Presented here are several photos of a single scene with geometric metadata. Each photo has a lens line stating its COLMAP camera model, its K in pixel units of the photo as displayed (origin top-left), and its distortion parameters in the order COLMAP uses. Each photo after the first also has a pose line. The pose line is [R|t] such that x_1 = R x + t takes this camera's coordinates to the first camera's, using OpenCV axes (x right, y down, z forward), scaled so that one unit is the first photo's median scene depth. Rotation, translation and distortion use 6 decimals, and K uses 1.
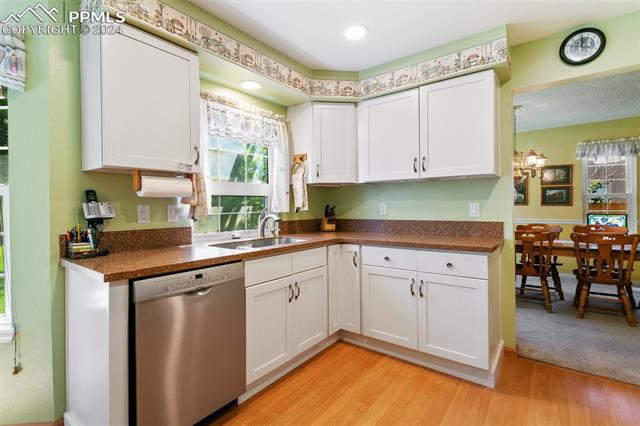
lens RADIAL K [[302.2, 0, 325.1], [0, 302.2, 203.8], [0, 0, 1]] dist [-0.004400, 0.003819]
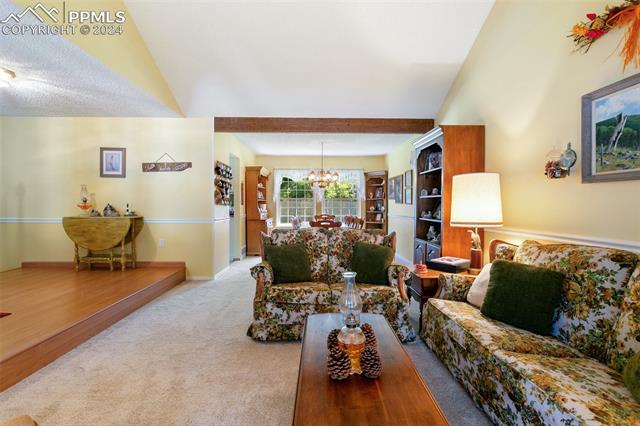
lens RADIAL K [[302.2, 0, 316.1], [0, 302.2, 207.8], [0, 0, 1]] dist [-0.004400, 0.003819]
pose [[0.614247, 0.020985, -0.788835, 2.601563], [0.000618, 0.999633, 0.027074, -0.021784], [0.789114, -0.017117, 0.614009, -0.059565]]
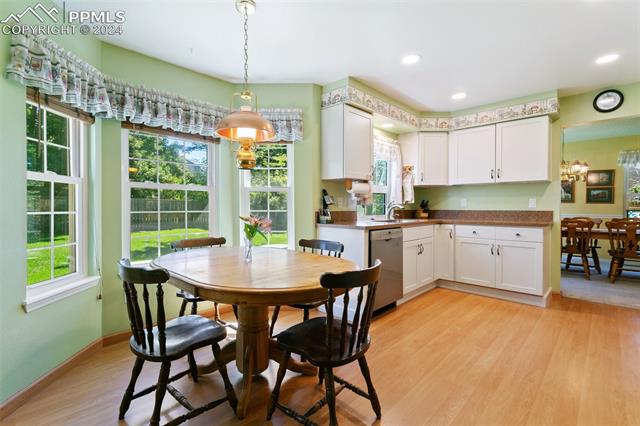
lens RADIAL K [[302.2, 0, 320.3], [0, 302.2, 205.7], [0, 0, 1]] dist [-0.004400, 0.003819]
pose [[0.992953, 0.010441, -0.118049, -0.361391], [-0.009374, 0.999910, 0.009588, 0.026395], [0.118138, -0.008414, 0.992962, -0.594401]]
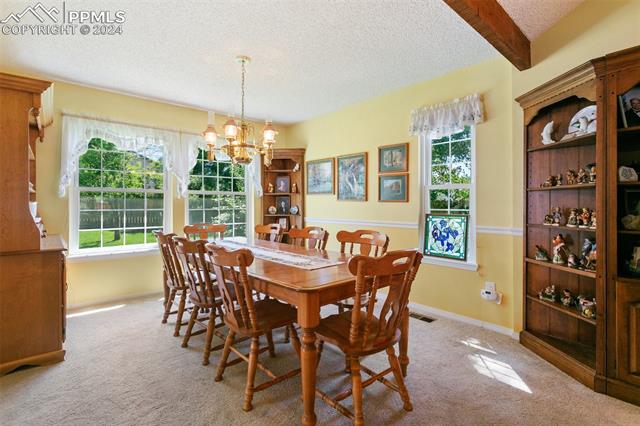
lens RADIAL K [[302.2, 0, 315.2], [0, 302.2, 202.8], [0, 0, 1]] dist [-0.004400, 0.003819]
pose [[0.979303, 0.007307, -0.202268, 1.278788], [-0.005617, 0.999944, 0.008928, 0.005593], [0.202321, -0.007607, 0.979290, 0.461298]]
